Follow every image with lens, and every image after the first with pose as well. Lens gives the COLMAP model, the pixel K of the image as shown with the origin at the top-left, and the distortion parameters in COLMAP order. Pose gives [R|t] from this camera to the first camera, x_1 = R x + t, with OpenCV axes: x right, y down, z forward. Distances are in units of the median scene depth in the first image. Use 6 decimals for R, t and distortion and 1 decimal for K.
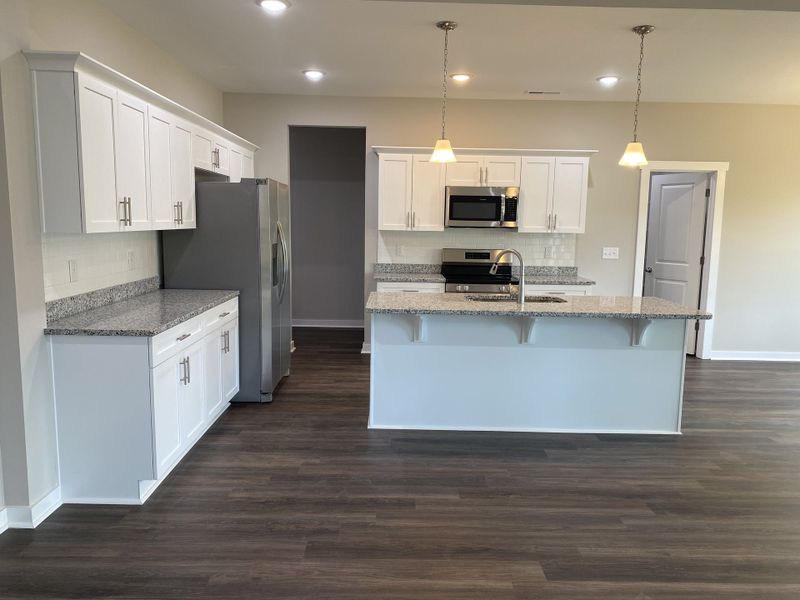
lens RADIAL K [[606.0, 0, 401.5], [0, 606.0, 305.6], [0, 0, 1]] dist [0.037751, -0.059014]
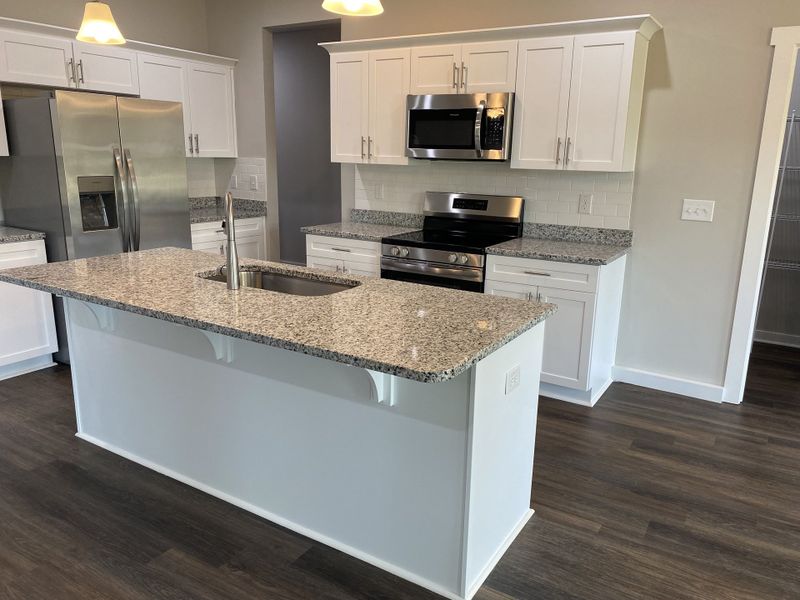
lens RADIAL K [[606.0, 0, 408.6], [0, 606.0, 307.5], [0, 0, 1]] dist [0.037751, -0.059014]
pose [[0.848208, 0.129982, -0.513466, 0.640292], [-0.078348, 0.989547, 0.121075, -0.068965], [0.523836, -0.062467, 0.849525, 0.598573]]
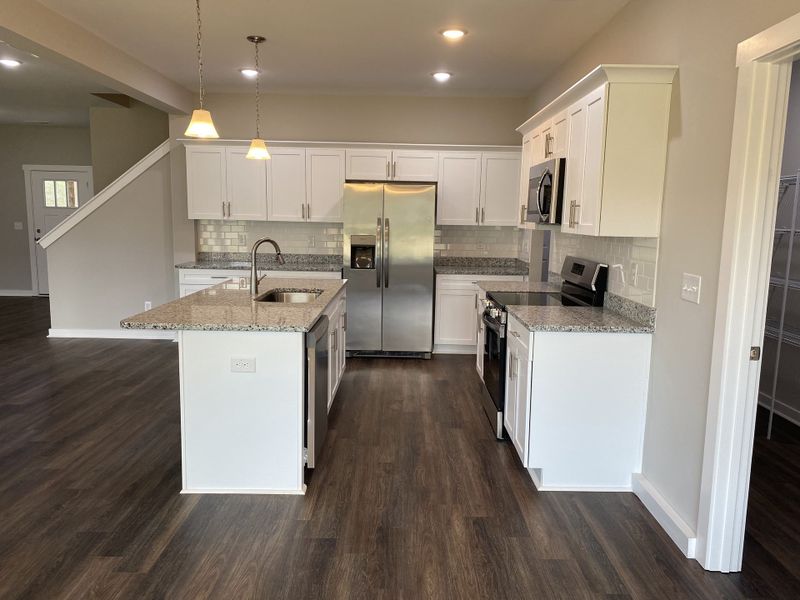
lens RADIAL K [[606.0, 0, 408.0], [0, 606.0, 305.9], [0, 0, 1]] dist [0.037751, -0.059014]
pose [[-0.000165, 0.126319, -0.991990, 1.171117], [-0.159163, 0.979341, 0.124735, -0.146192], [0.987252, 0.157909, 0.019943, 1.231092]]
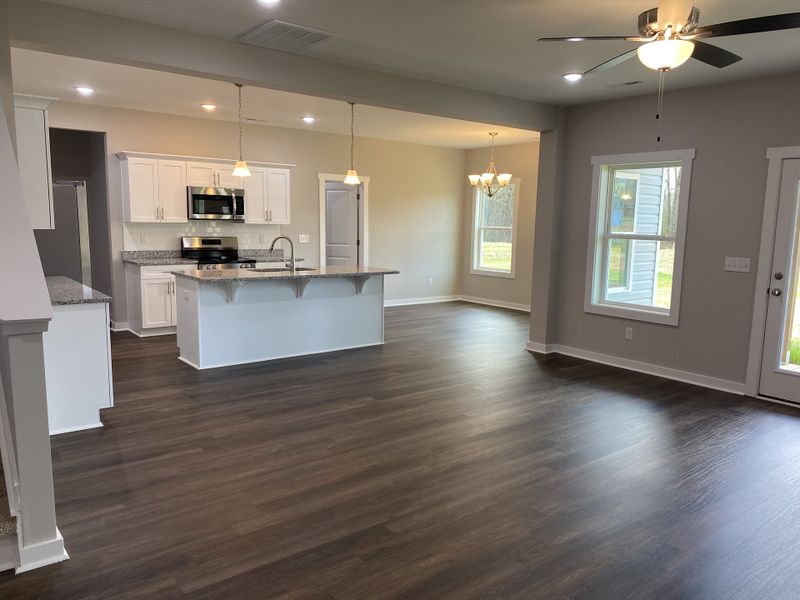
lens RADIAL K [[606.0, 0, 411.5], [0, 606.0, 305.9], [0, 0, 1]] dist [0.037751, -0.059014]
pose [[0.782906, -0.089157, 0.615719, -0.511686], [0.076687, 0.995961, 0.046706, 0.033304], [-0.617396, 0.010652, 0.786580, -0.373486]]
